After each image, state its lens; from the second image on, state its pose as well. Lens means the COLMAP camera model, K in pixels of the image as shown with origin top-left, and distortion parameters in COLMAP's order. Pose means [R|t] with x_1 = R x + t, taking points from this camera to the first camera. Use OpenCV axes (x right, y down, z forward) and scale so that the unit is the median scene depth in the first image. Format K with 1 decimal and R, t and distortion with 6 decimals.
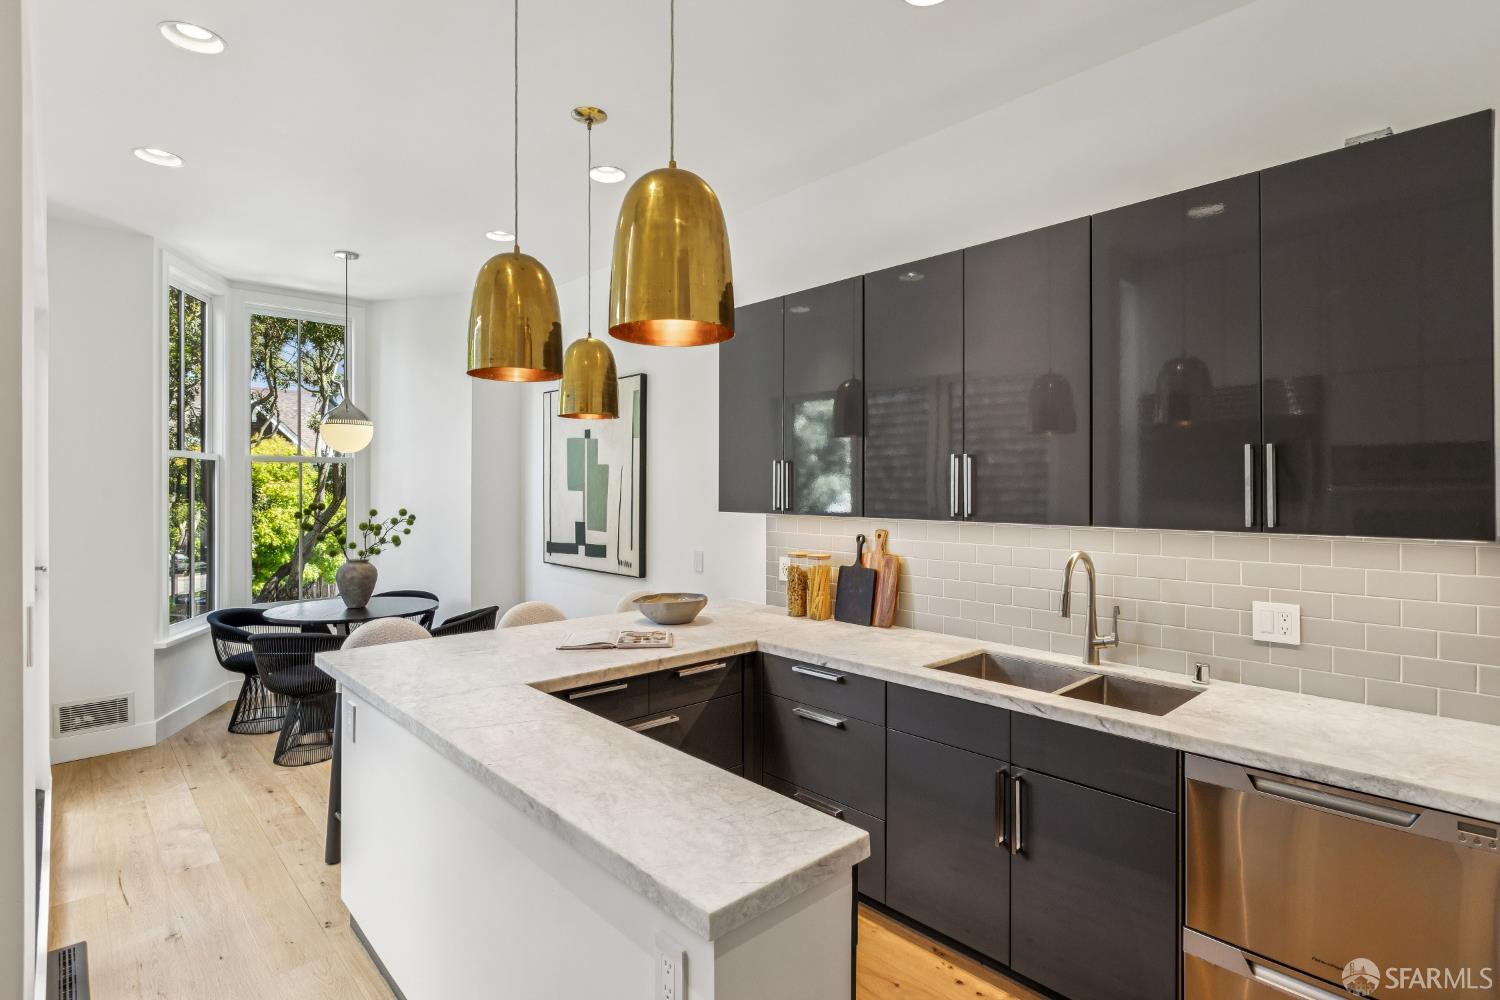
lens RADIAL K [[744.5, 0, 756.6], [0, 744.5, 488.8], [0, 0, 1]] dist [-0.006444, 0.002961]
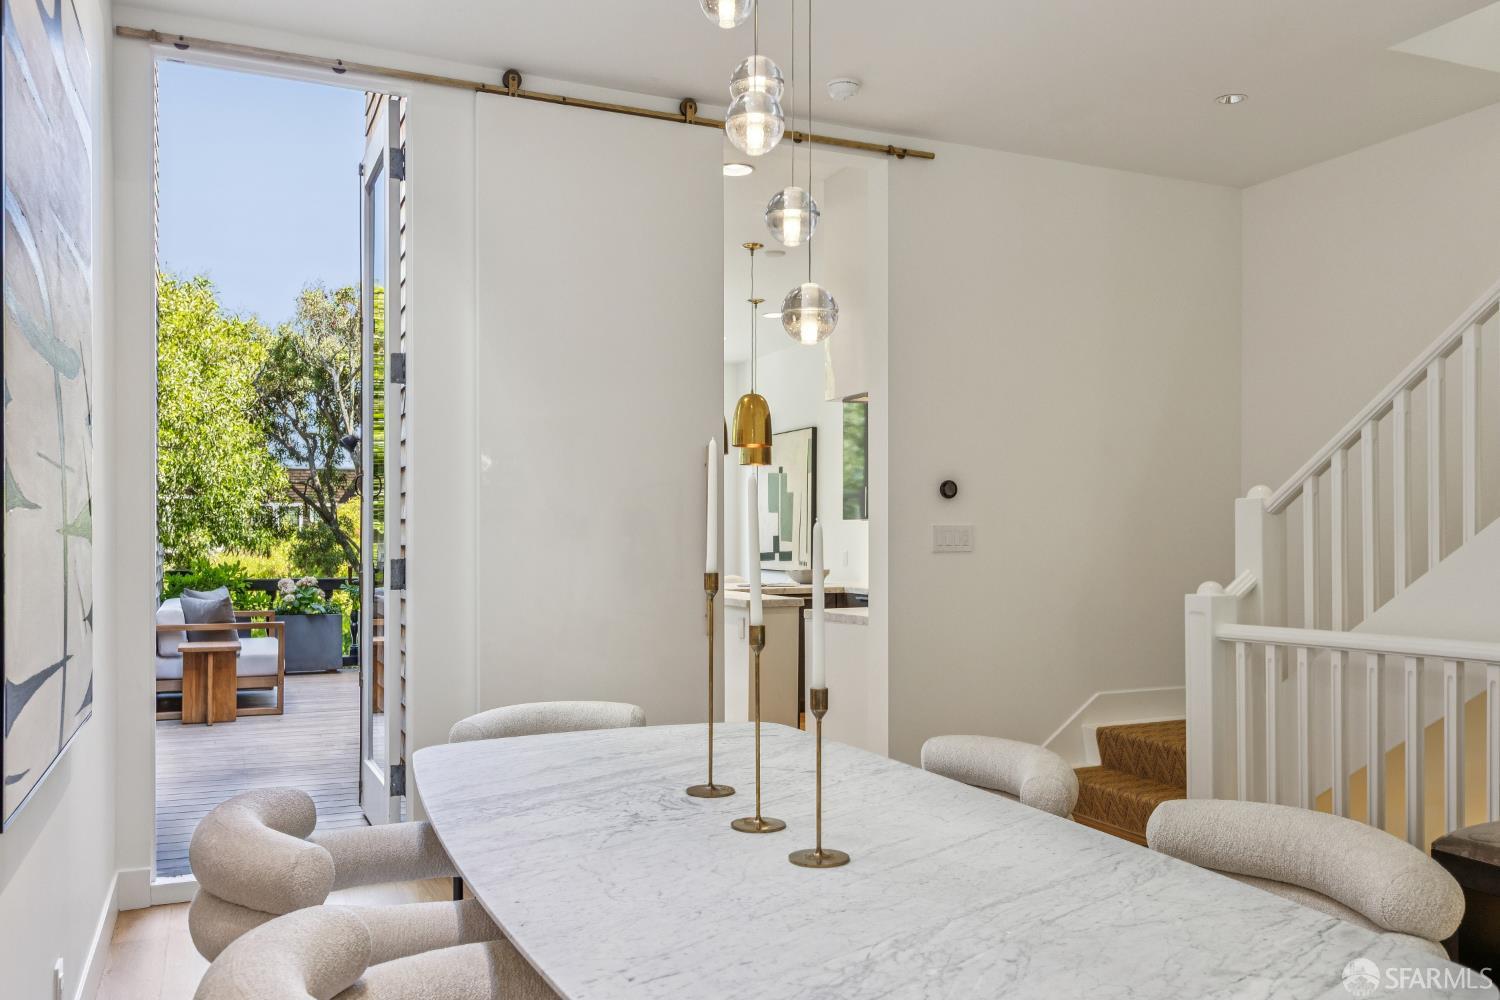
lens RADIAL K [[1197.9, 0, 751.0], [0, 1197.9, 513.2], [0, 0, 1]] dist [0.013159, 0.004325]
pose [[0.944456, -0.006191, -0.328581, 0.566411], [-0.001410, 0.999737, -0.022891, 0.071213], [0.328636, 0.022083, 0.944199, -1.384633]]
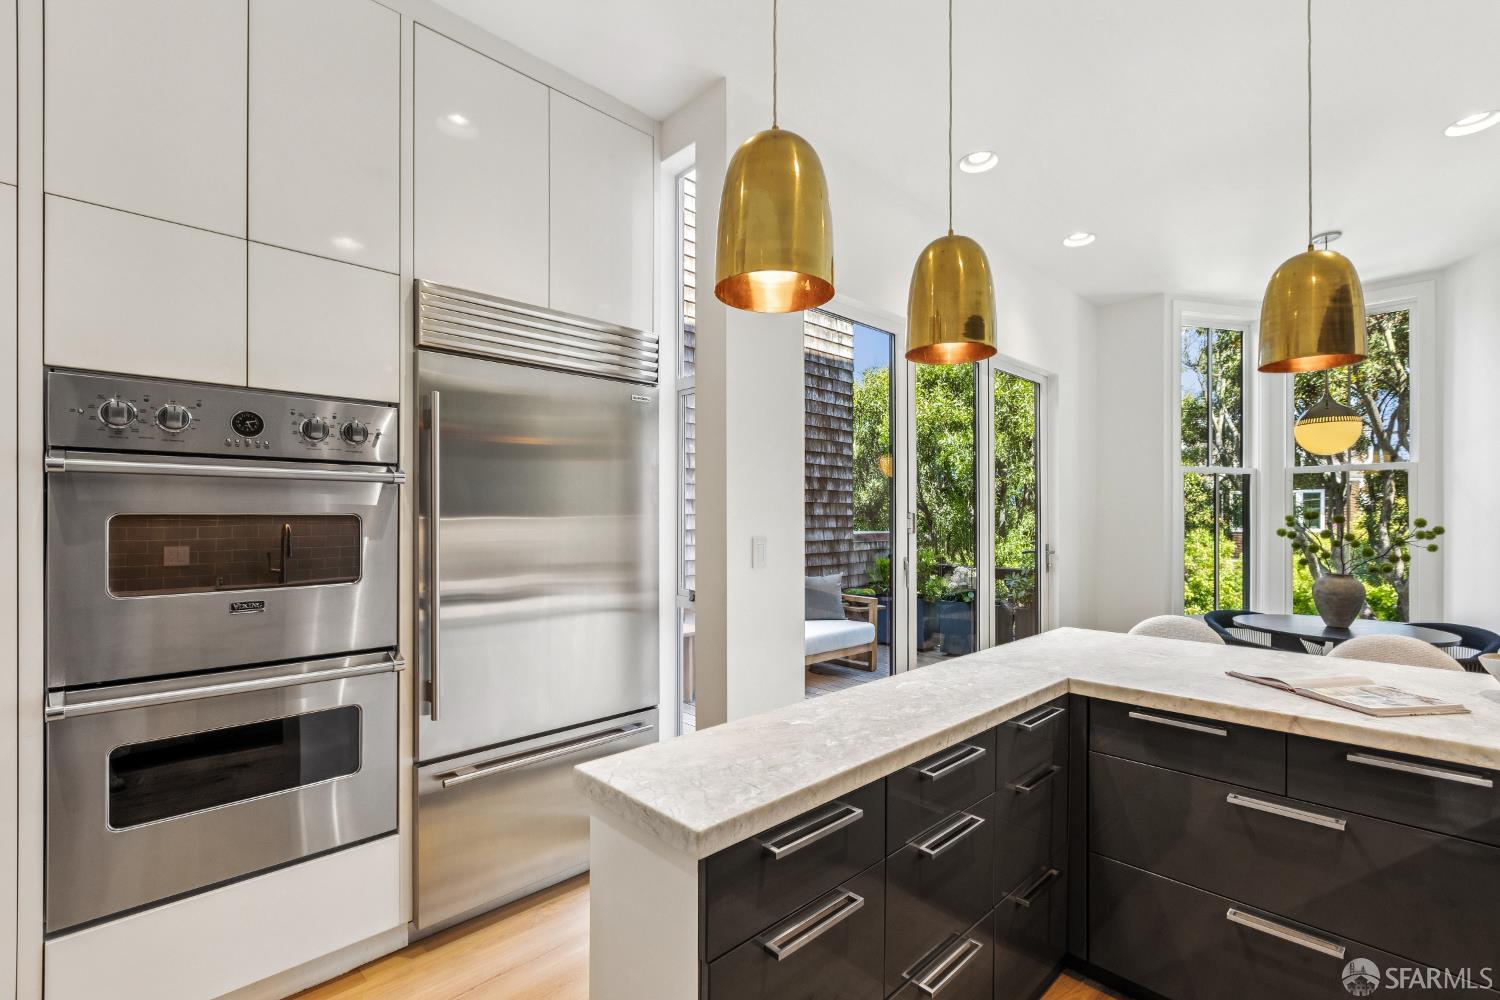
lens RADIAL K [[671.3, 0, 766.2], [0, 671.3, 516.7], [0, 0, 1]] dist [0.002063, -0.000074]
pose [[0.027287, -0.004457, -0.999618, 0.305698], [-0.001869, 0.999988, -0.004510, 0.039734], [0.999626, 0.001991, 0.027278, 0.358432]]
